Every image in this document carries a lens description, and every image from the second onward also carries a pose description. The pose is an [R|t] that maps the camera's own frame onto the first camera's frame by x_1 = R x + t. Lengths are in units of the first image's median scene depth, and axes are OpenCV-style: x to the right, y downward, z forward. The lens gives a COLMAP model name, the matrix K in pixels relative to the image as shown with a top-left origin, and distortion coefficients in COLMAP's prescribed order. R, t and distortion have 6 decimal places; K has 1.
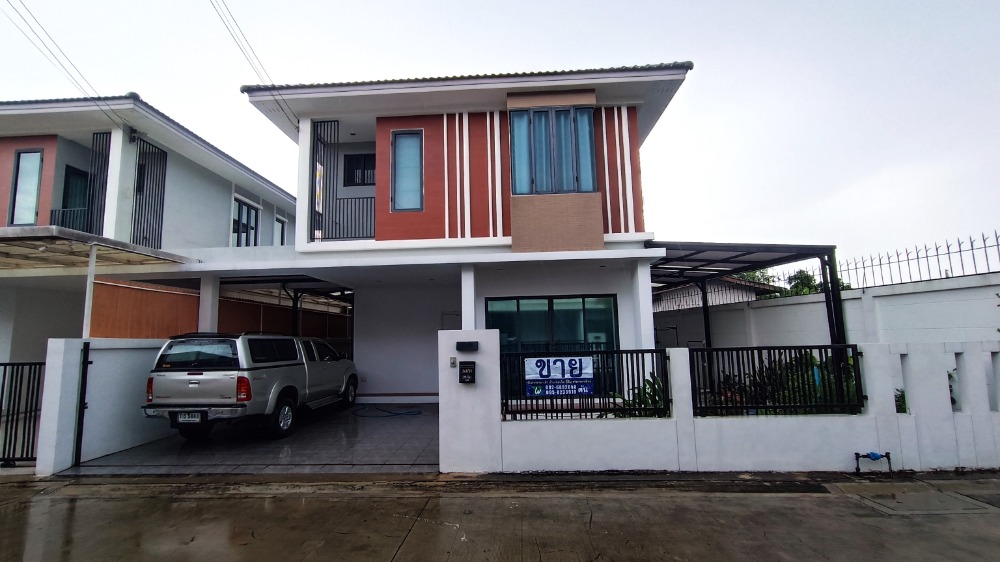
lens RADIAL K [[454.5, 0, 500.3], [0, 454.5, 289.2], [0, 0, 1]] dist [-0.011581, 0.006462]
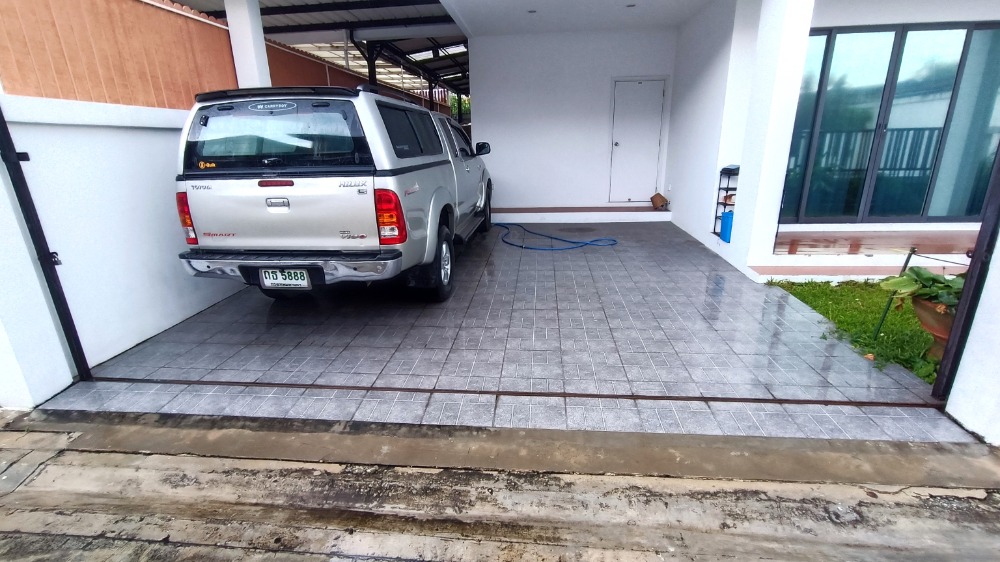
lens RADIAL K [[454.5, 0, 496.6], [0, 454.5, 283.1], [0, 0, 1]] dist [-0.011581, 0.006462]
pose [[0.998515, 0.009593, -0.053628, -0.436948], [0.012679, 0.916425, 0.400005, 0.102927], [0.052983, -0.400091, 0.914943, 0.572892]]
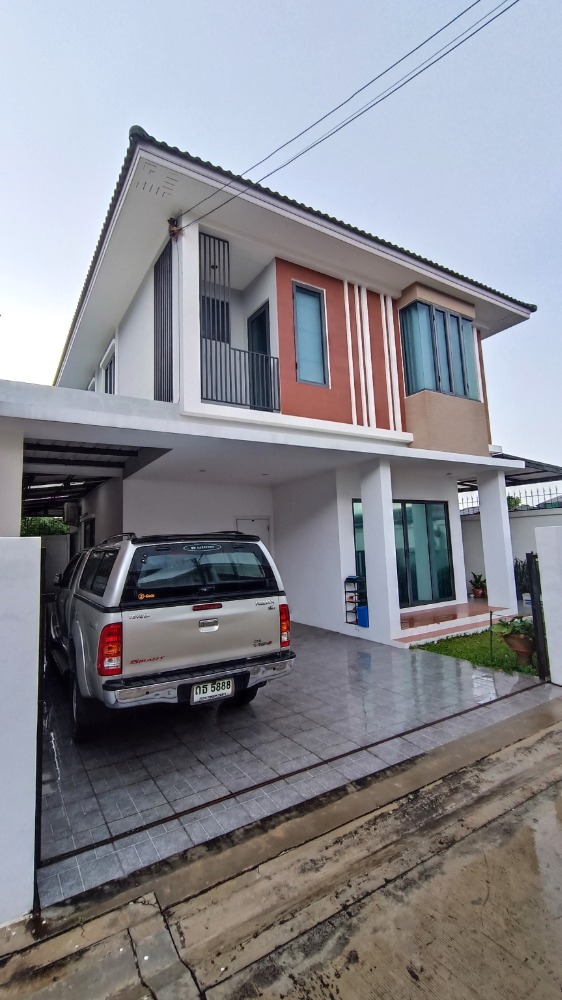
lens RADIAL K [[454.5, 0, 271.6], [0, 454.5, 490.0], [0, 0, 1]] dist [-0.011581, 0.006462]
pose [[0.821902, 0.059308, 0.566533, -0.928426], [-0.039681, 0.998110, -0.046920, 0.070142], [-0.568245, 0.016083, 0.822702, 0.509732]]
